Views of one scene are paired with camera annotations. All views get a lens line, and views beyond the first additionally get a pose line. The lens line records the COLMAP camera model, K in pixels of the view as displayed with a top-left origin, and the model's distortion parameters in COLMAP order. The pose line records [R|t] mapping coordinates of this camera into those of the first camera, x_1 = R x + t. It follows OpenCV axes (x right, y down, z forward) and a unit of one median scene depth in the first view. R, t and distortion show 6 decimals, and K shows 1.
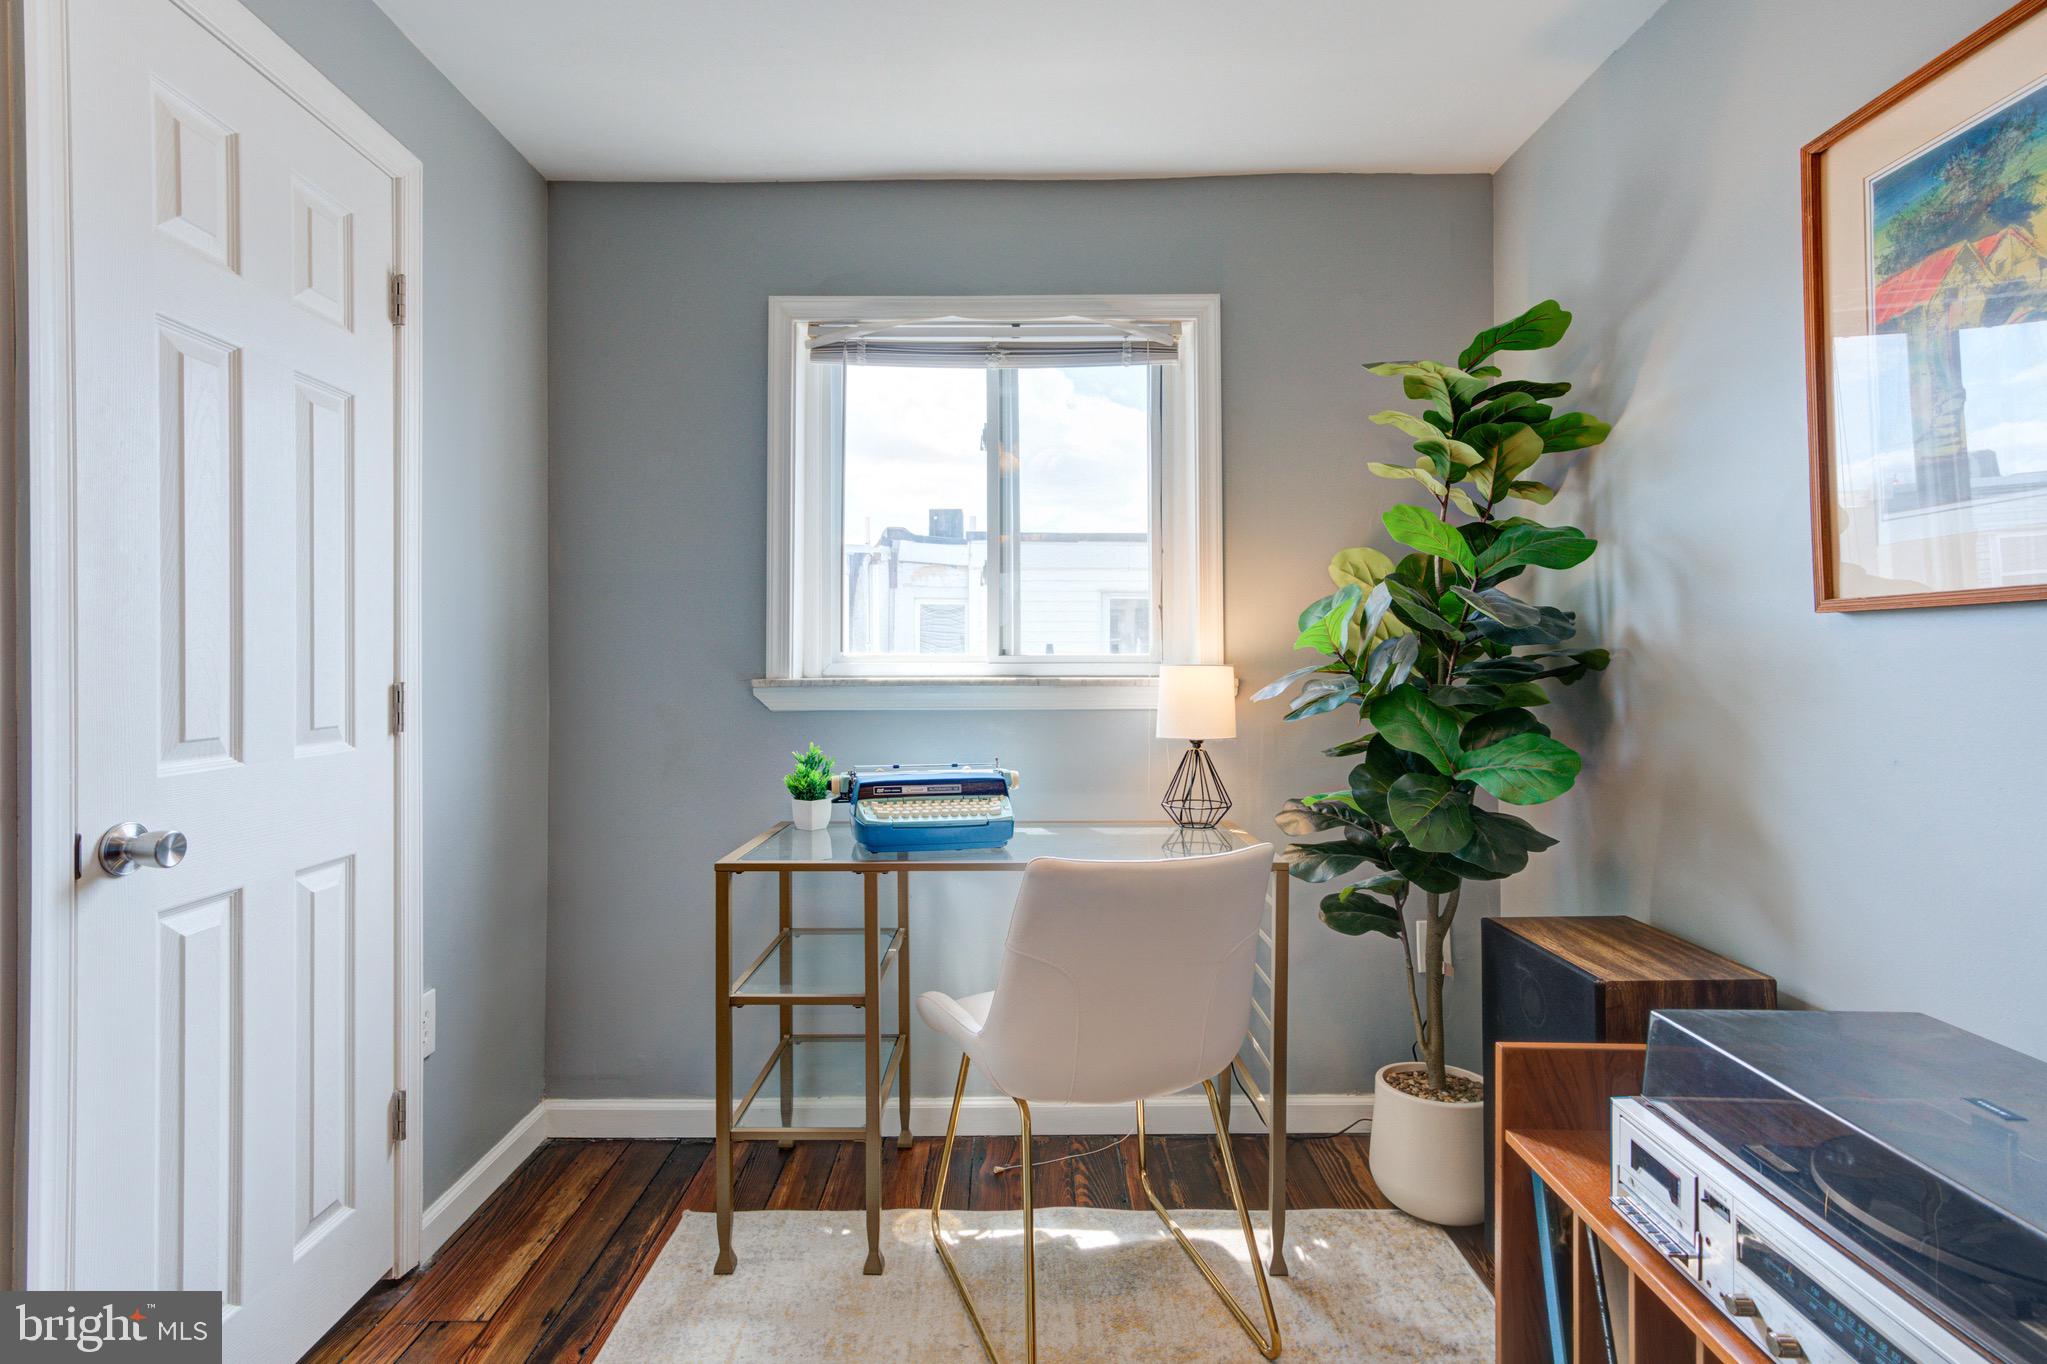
lens RADIAL K [[967.0, 0, 1025.5], [0, 967.0, 660.8], [0, 0, 1]] dist [-0.002705, 0.011443]
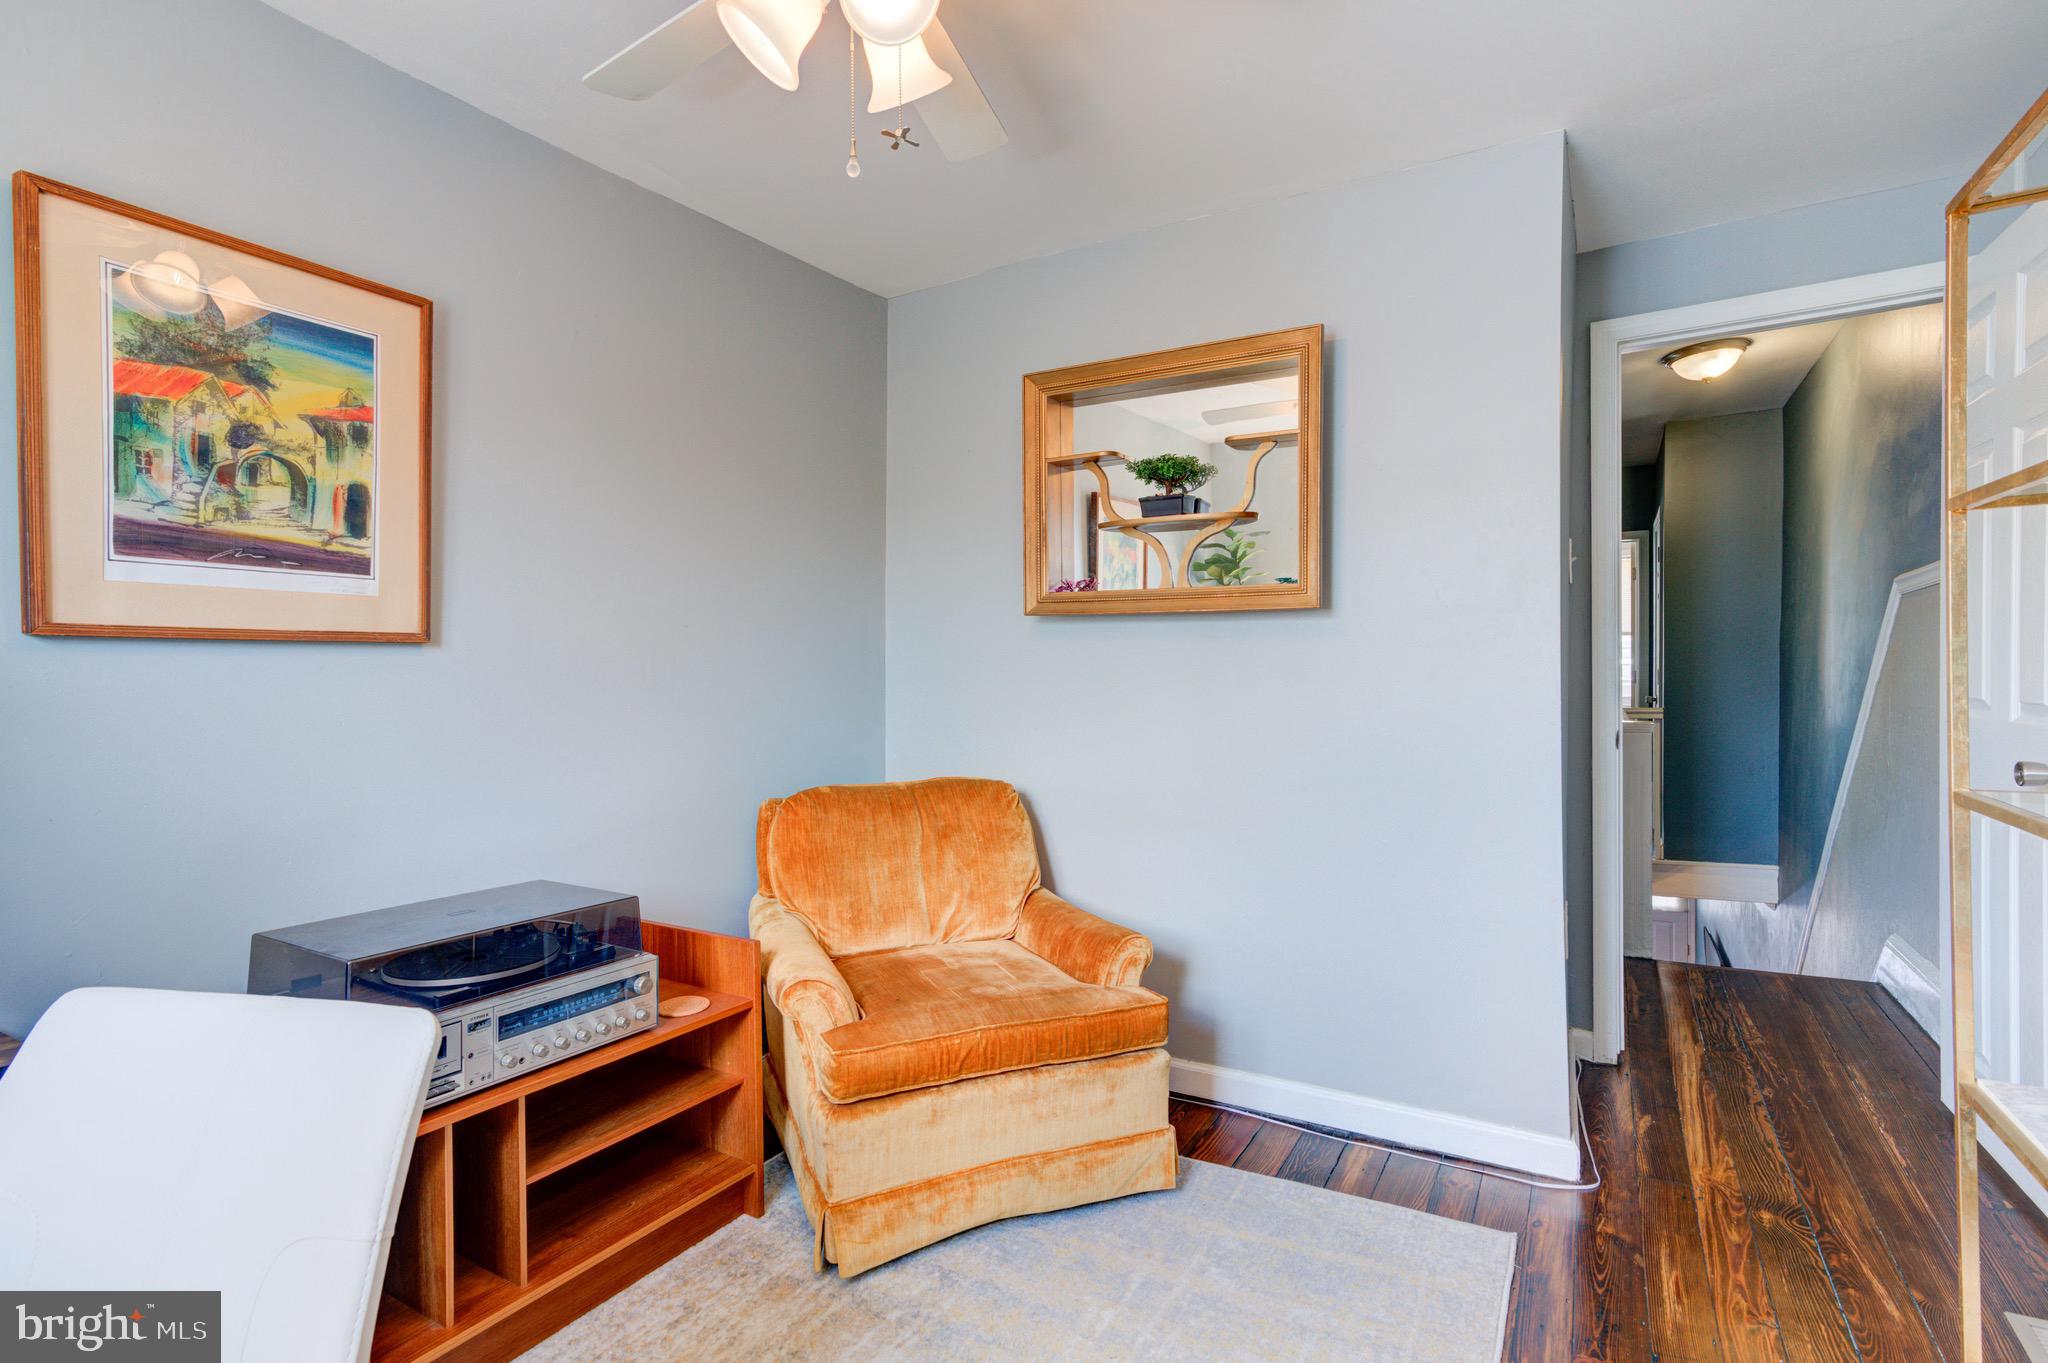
lens RADIAL K [[967.4, 0, 1025.4], [0, 967.4, 676.1], [0, 0, 1]] dist [-0.002705, 0.011443]
pose [[-0.859216, -0.001250, 0.511611, -0.704707], [0.004582, 0.999938, 0.010139, -0.013586], [-0.511592, 0.011055, -0.859157, 1.559239]]
